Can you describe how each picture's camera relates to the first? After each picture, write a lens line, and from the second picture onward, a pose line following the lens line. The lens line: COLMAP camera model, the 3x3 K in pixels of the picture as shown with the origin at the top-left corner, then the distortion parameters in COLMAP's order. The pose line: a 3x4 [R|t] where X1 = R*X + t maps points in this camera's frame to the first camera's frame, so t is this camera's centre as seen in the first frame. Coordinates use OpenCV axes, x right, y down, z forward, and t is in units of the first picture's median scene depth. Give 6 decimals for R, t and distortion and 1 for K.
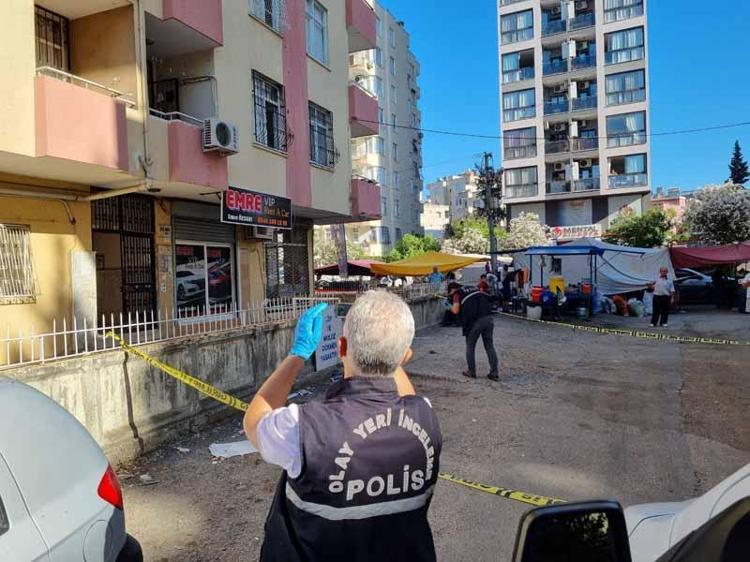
lens RADIAL K [[559.7, 0, 375.0], [0, 559.7, 281.0], [0, 0, 1]] dist [0.022561, -0.003699]
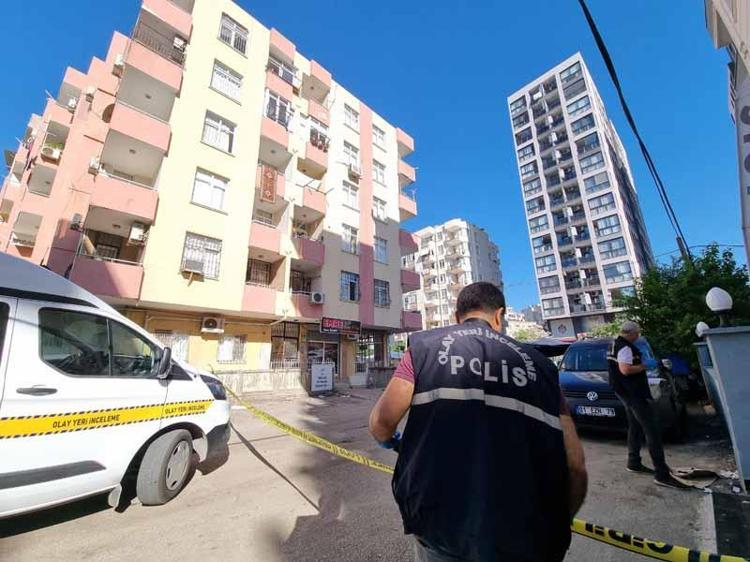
lens RADIAL K [[300.4, 0, 375.0], [0, 300.4, 281.0], [0, 0, 1]] dist [-0.003090, -0.000463]
pose [[0.923512, -0.081636, -0.374781, 0.114971], [-0.024514, 0.962530, -0.270067, 0.007013], [0.382785, 0.258597, 0.886907, -0.031485]]
